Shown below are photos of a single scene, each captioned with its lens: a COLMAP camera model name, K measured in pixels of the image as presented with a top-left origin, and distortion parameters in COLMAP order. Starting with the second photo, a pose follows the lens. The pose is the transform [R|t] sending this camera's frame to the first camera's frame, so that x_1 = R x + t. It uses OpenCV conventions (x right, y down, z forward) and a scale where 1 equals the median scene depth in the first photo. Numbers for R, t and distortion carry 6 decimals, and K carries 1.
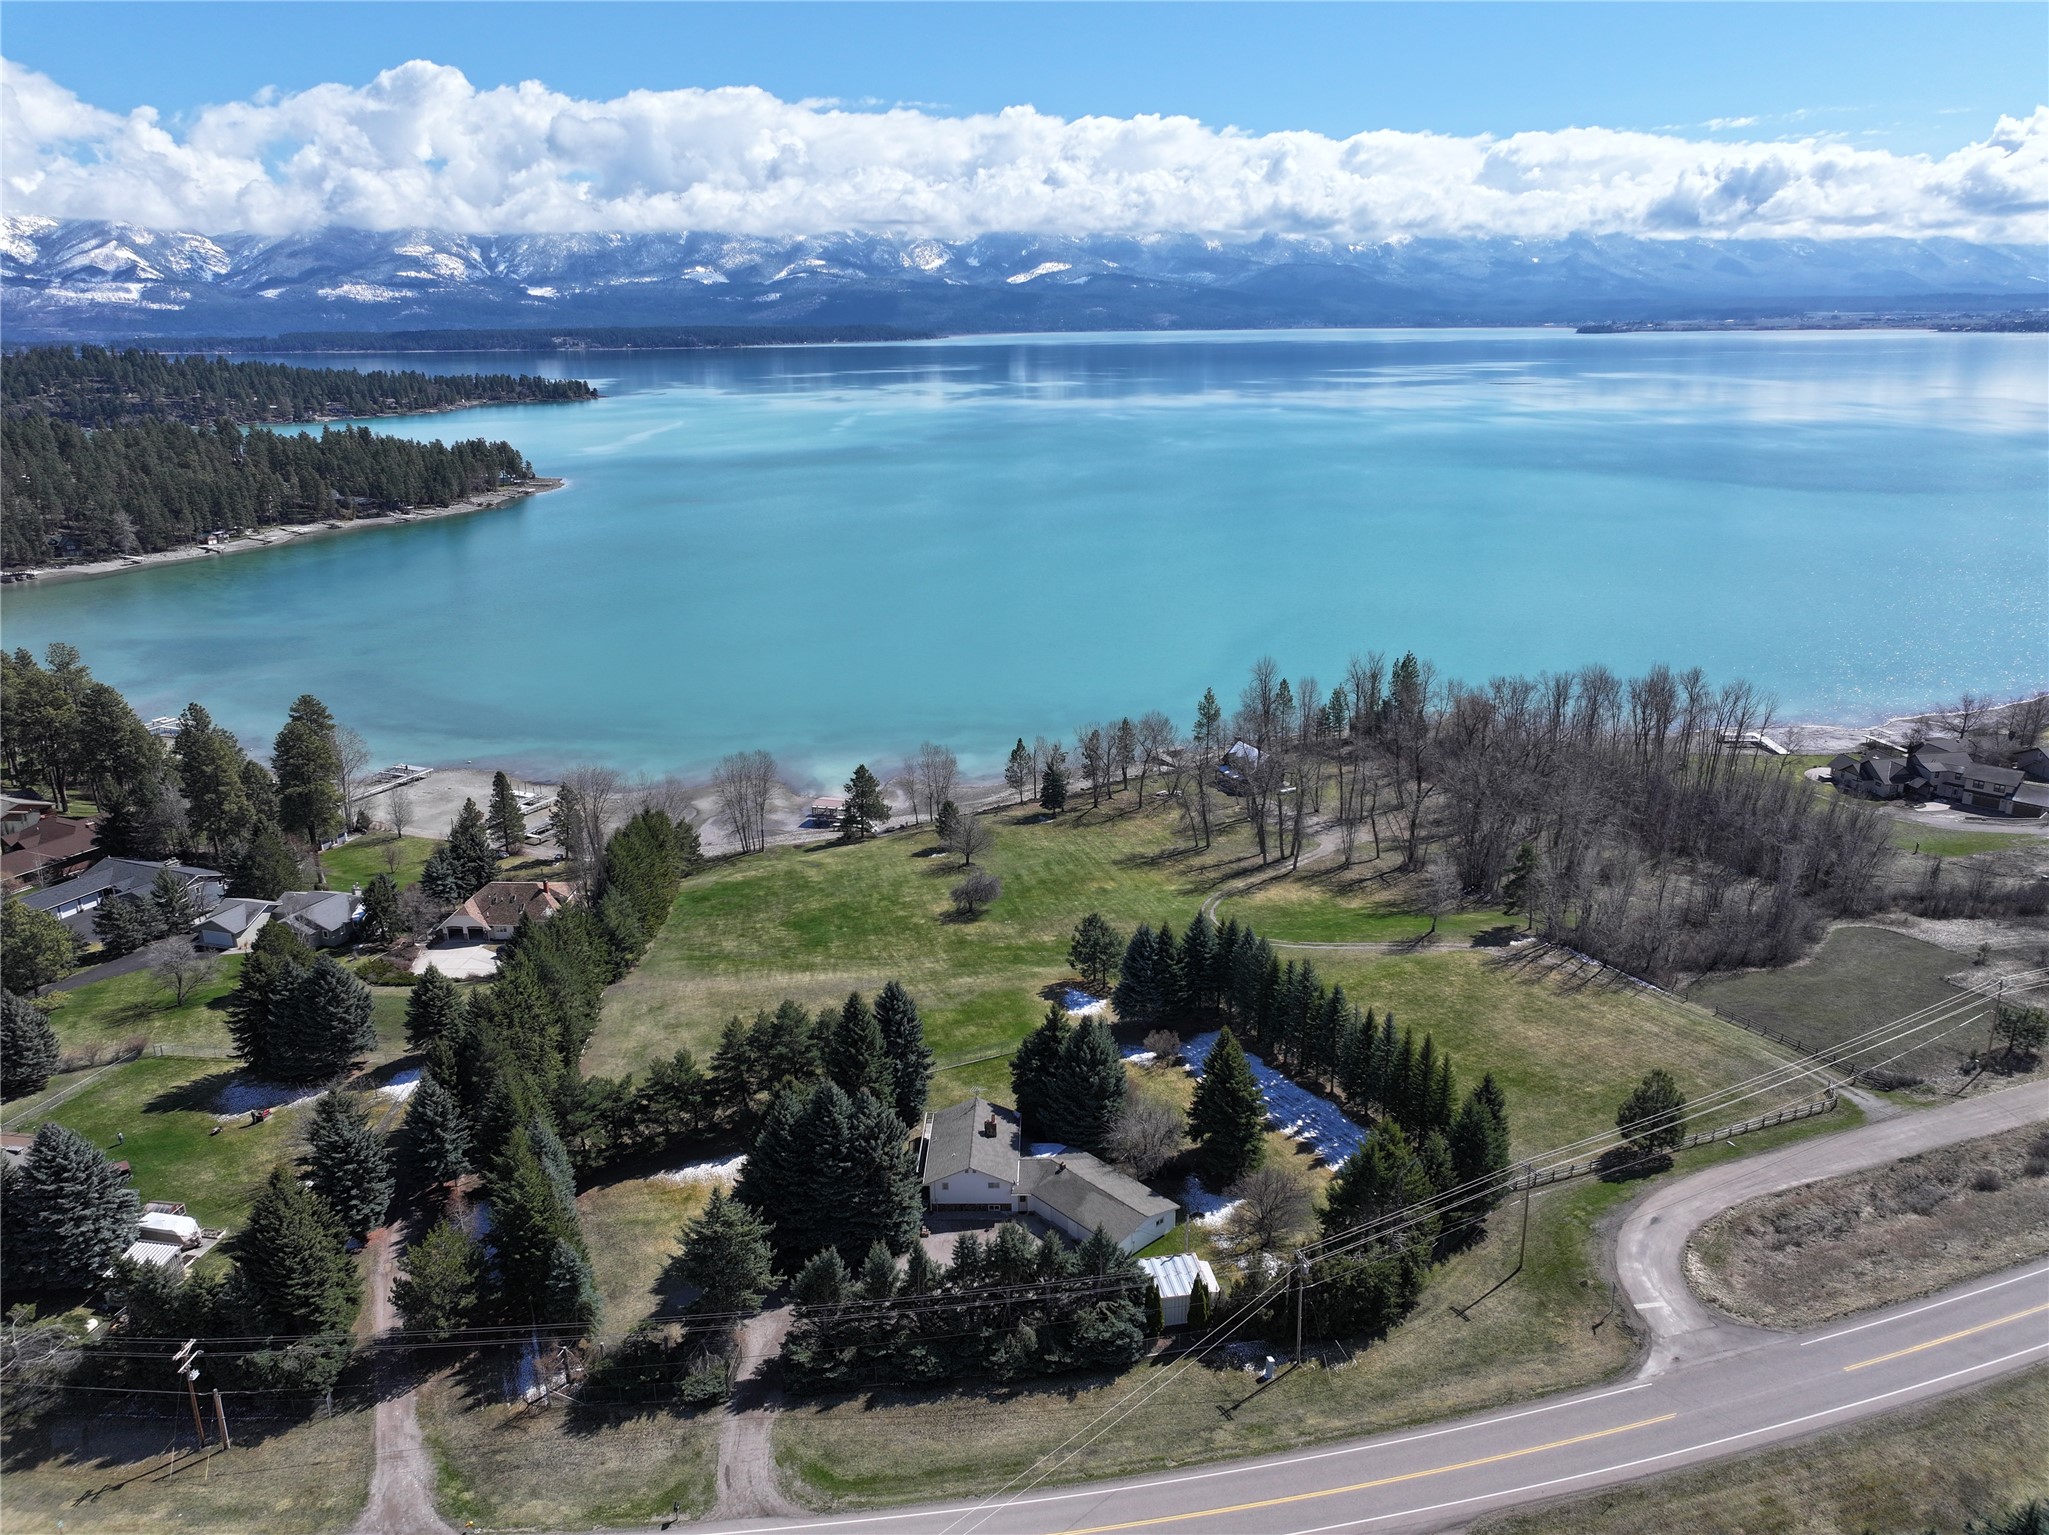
lens RADIAL K [[1442.1, 0, 980.1], [0, 1442.1, 769.8], [0, 0, 1]] dist [0.012932, 0.007757]
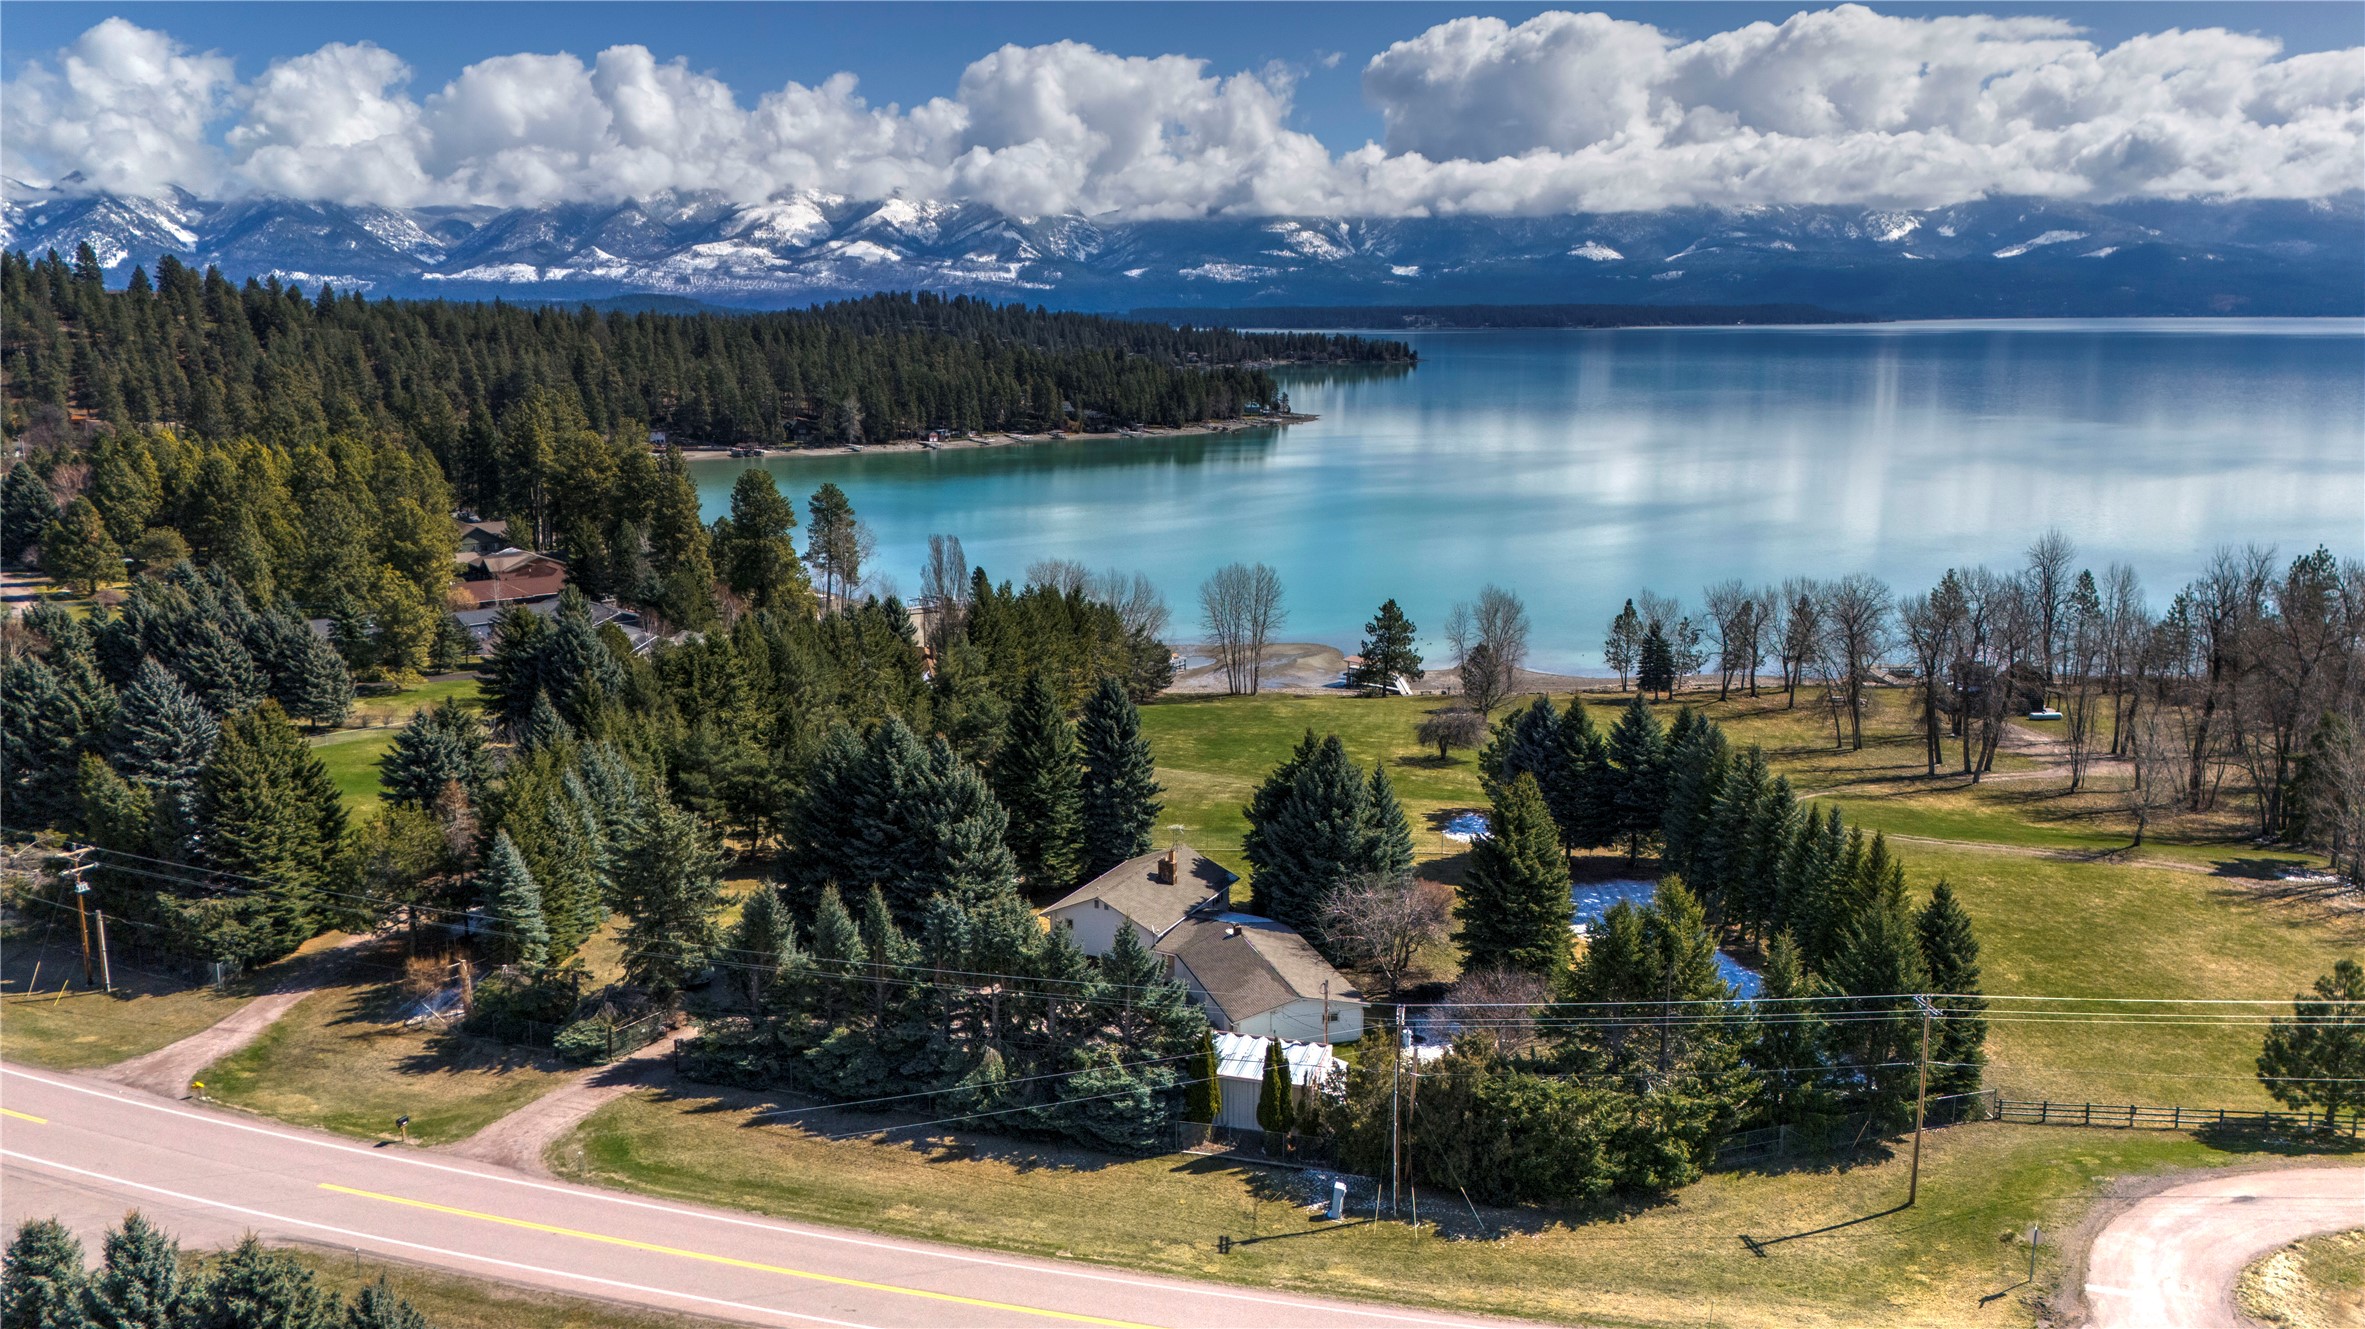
lens RADIAL K [[1699.1, 0, 1182.5], [0, 1699.1, 664.5], [0, 0, 1]] dist [0.091351, -0.083397]
pose [[0.904931, 0.097622, -0.414210, 0.192992], [-0.146323, 0.985365, -0.087439, 0.124474], [0.399612, 0.139735, 0.905972, 0.141904]]
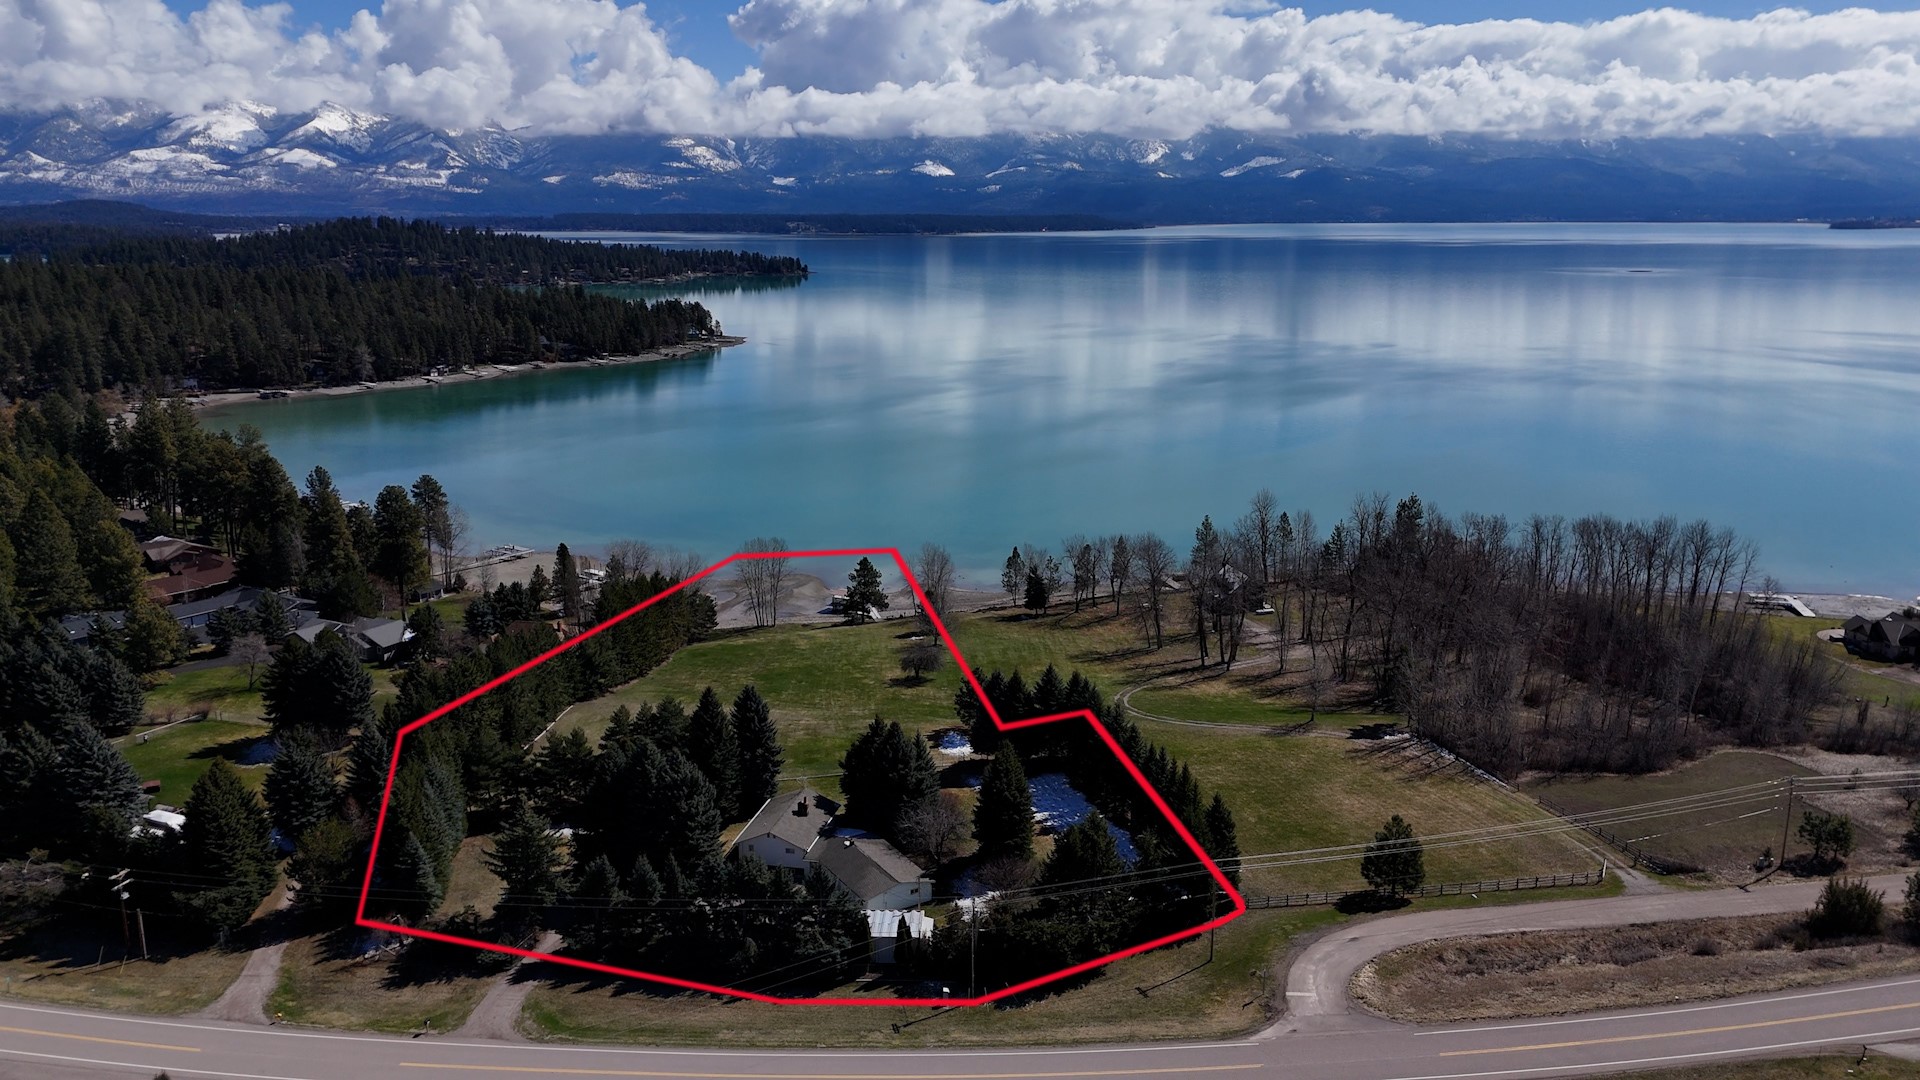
lens RADIAL K [[1415.8, 0, 931.2], [0, 1415.8, 539.6], [0, 0, 1]] dist [0.109667, -0.107472]
pose [[0.979334, 0.057604, -0.193874, 0.183923], [-0.072946, 0.994665, -0.072940, 0.059472], [0.188638, 0.085575, 0.978311, -0.082300]]
